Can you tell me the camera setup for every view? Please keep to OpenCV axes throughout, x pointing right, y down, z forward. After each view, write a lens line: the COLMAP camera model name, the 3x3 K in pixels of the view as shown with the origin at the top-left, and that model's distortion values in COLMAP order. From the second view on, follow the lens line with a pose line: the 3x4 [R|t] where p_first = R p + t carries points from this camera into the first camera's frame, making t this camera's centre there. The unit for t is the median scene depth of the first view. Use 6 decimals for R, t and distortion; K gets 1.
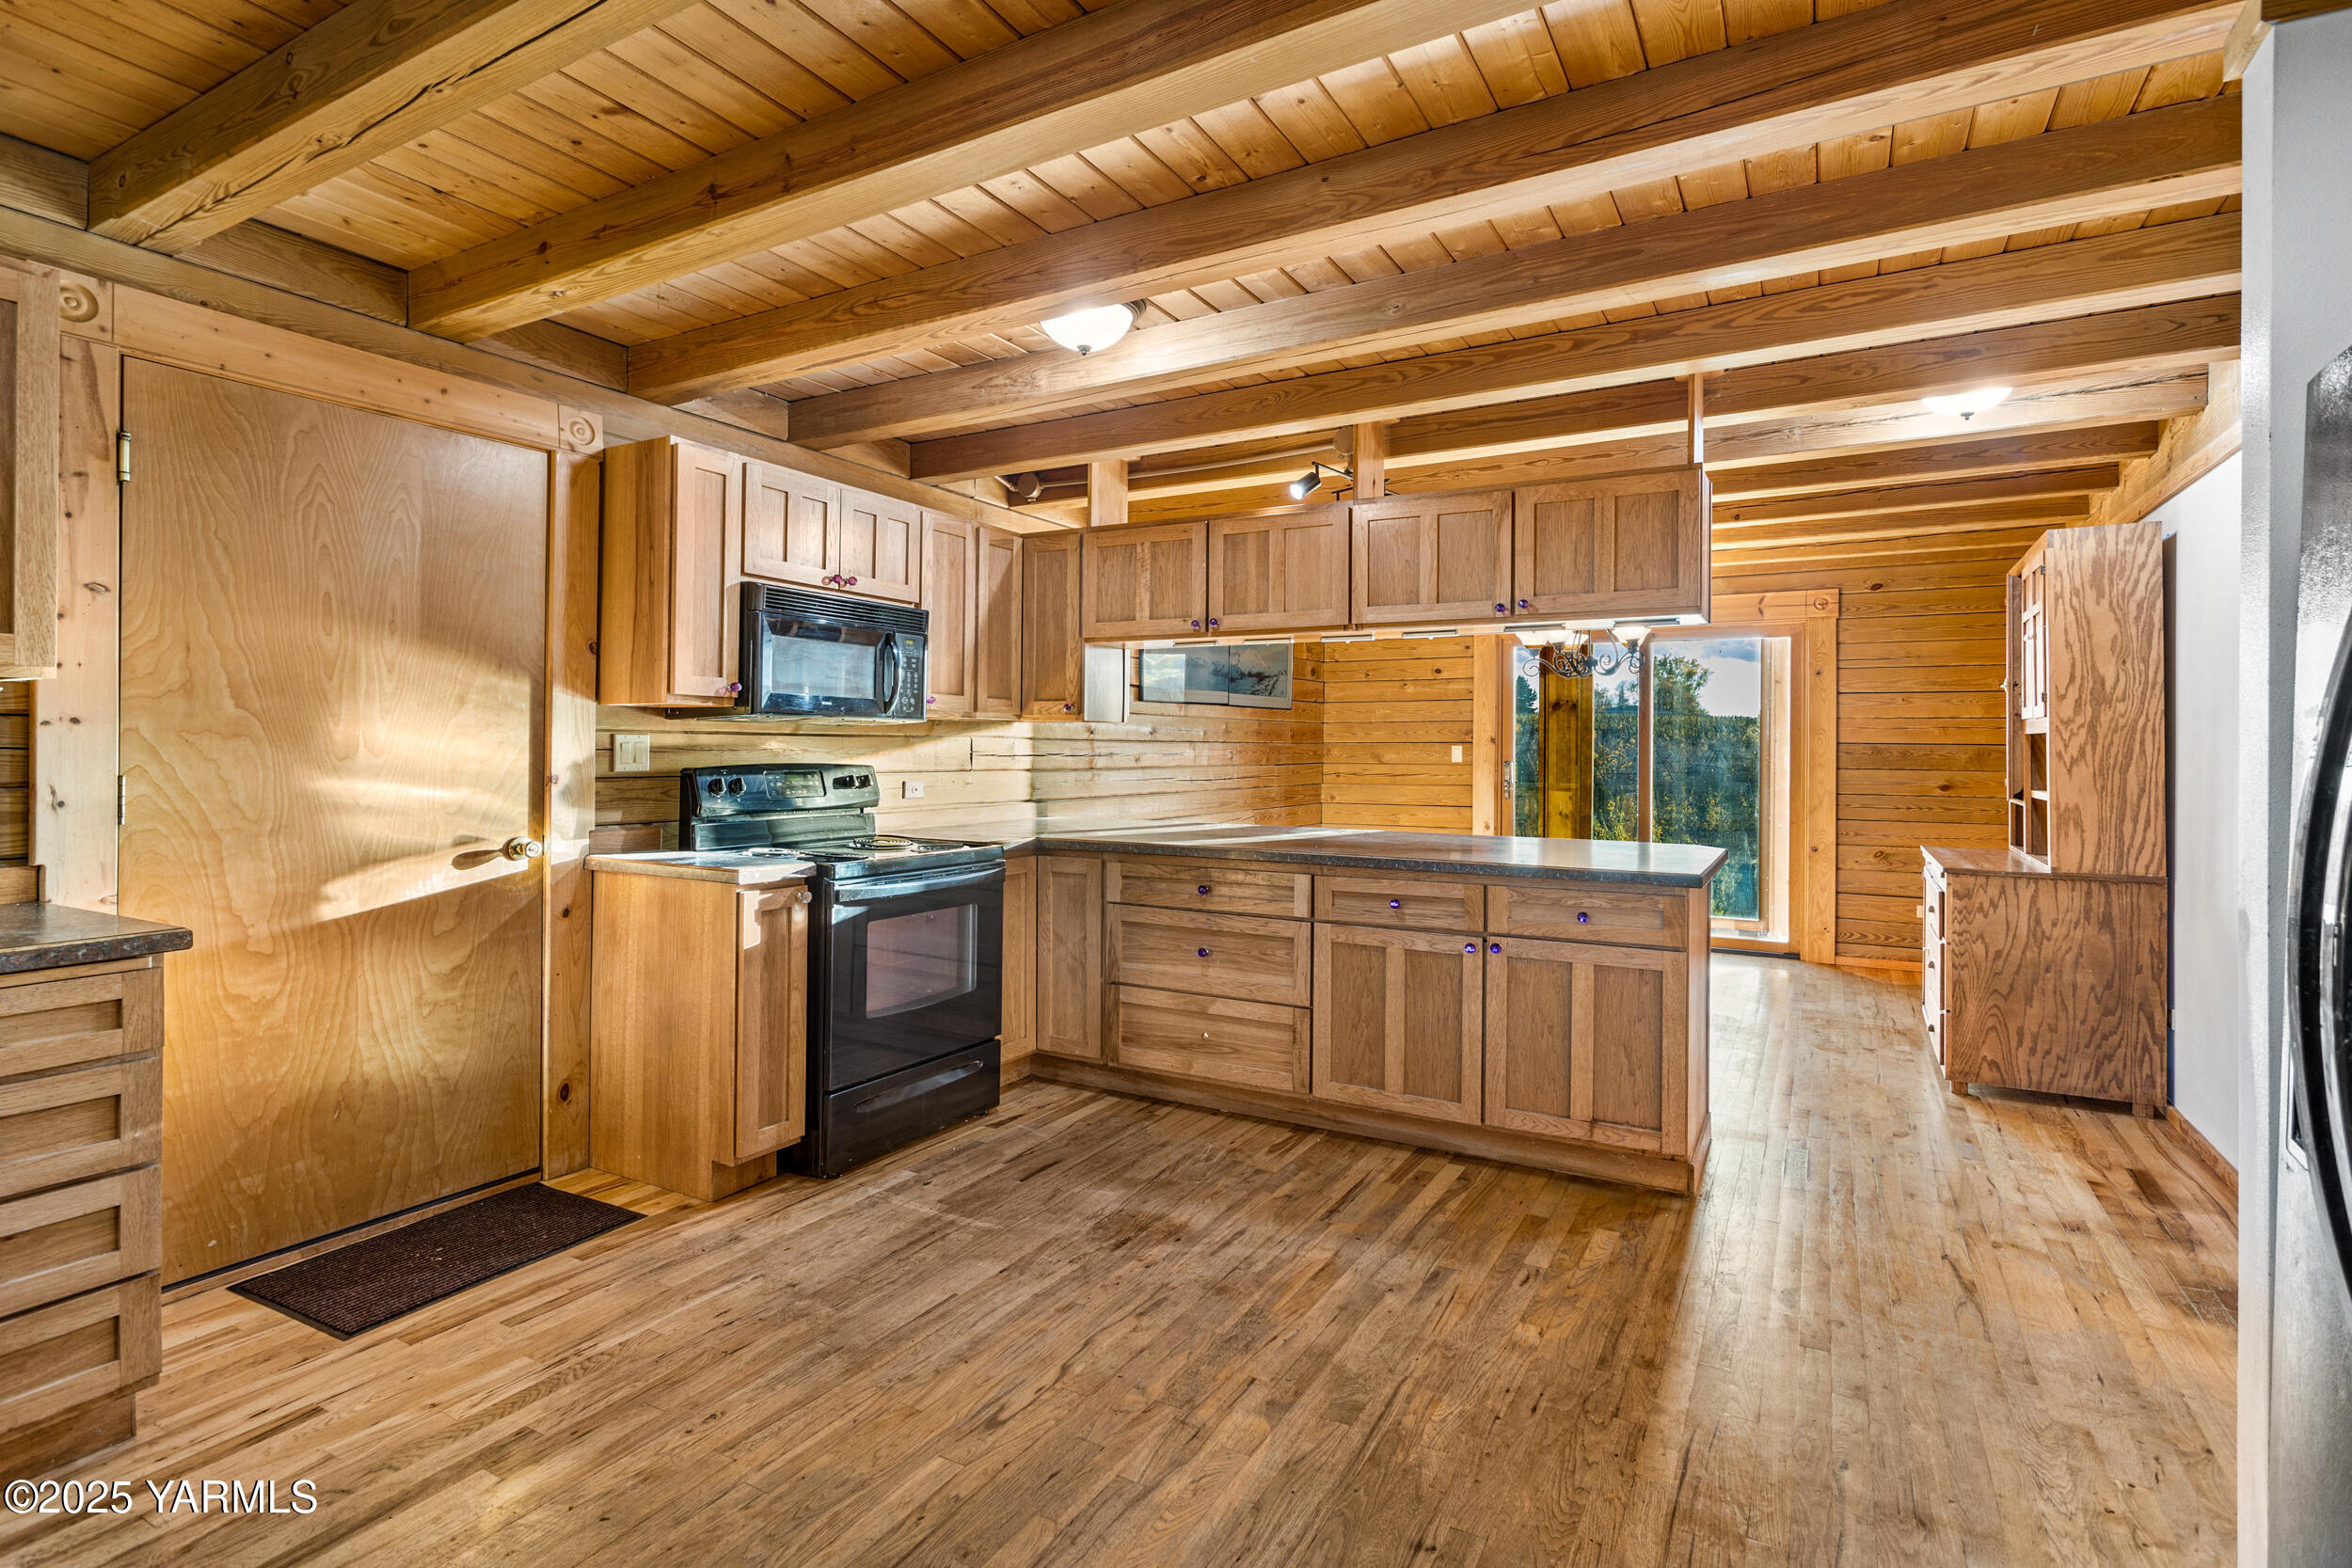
lens RADIAL K [[1141.0, 0, 1127.2], [0, 1141.0, 749.0], [0, 0, 1]] dist [-0.003002, 0.003312]
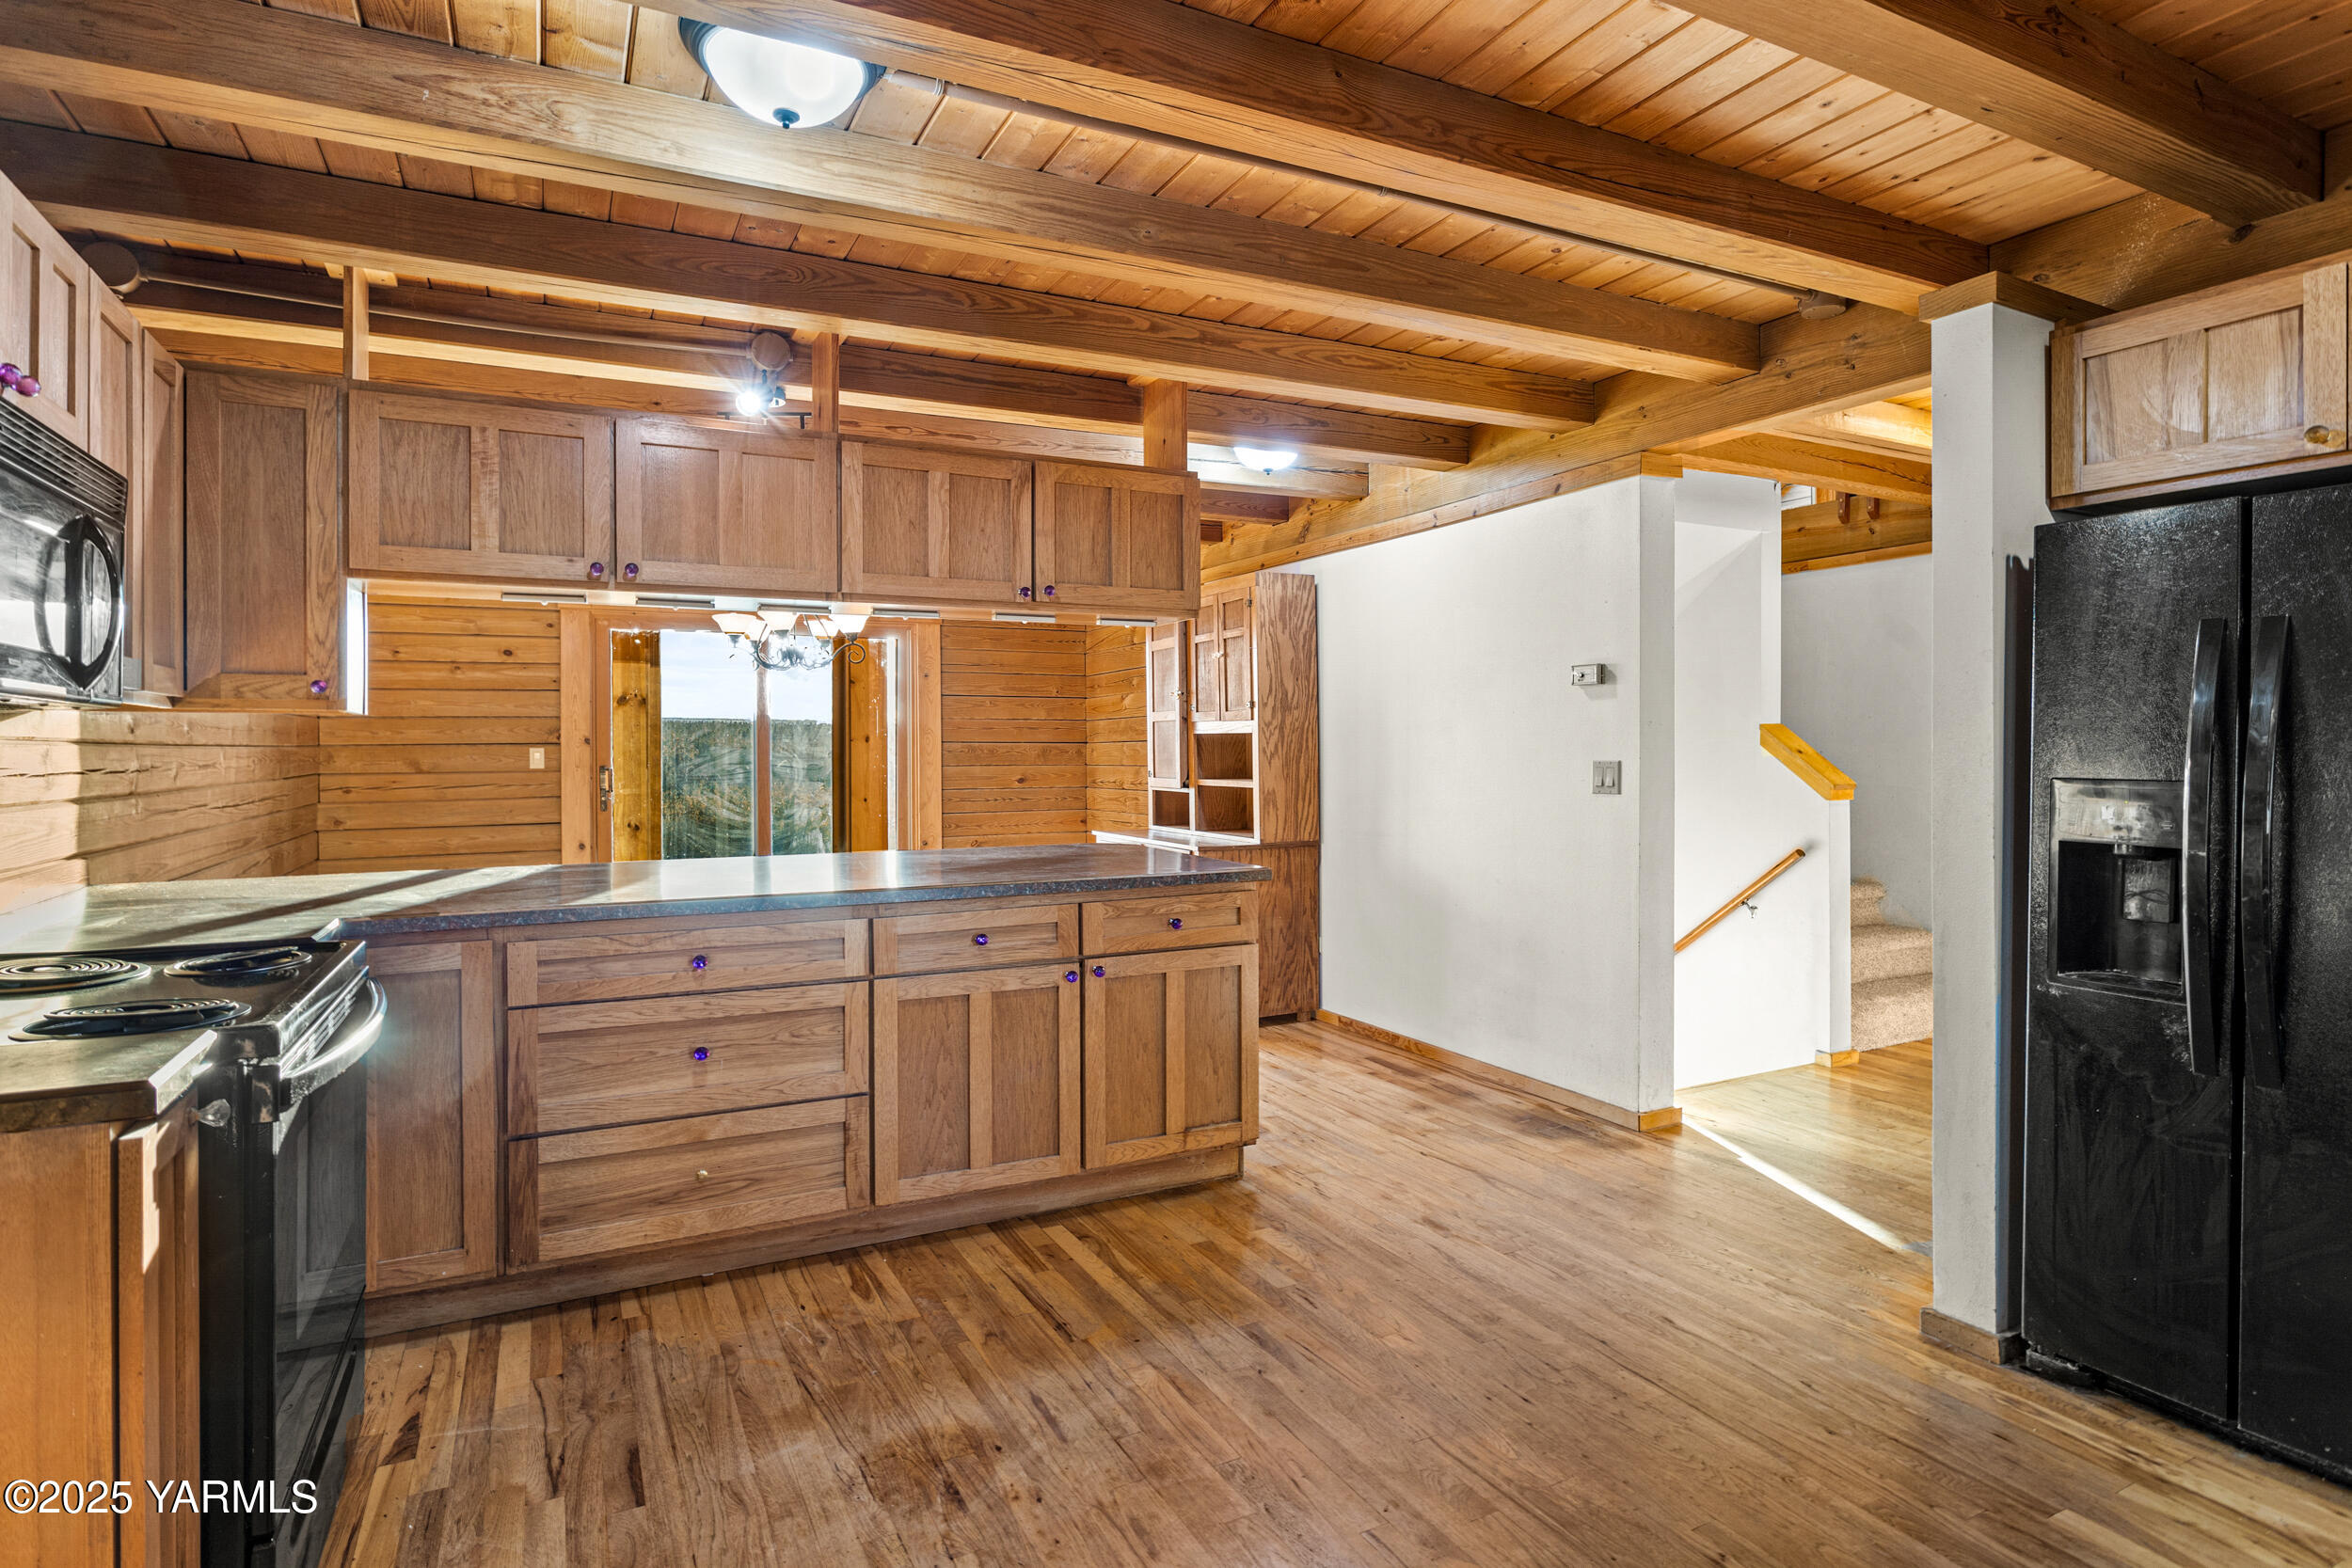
lens RADIAL K [[1211.4, 0, 1155.9], [0, 1211.4, 753.3], [0, 0, 1]] dist [-0.014183, 0.004640]
pose [[0.540674, -0.013009, 0.841131, -0.423160], [0.009608, 0.999911, 0.009289, -0.005801], [-0.841177, 0.003059, 0.540751, 0.410999]]
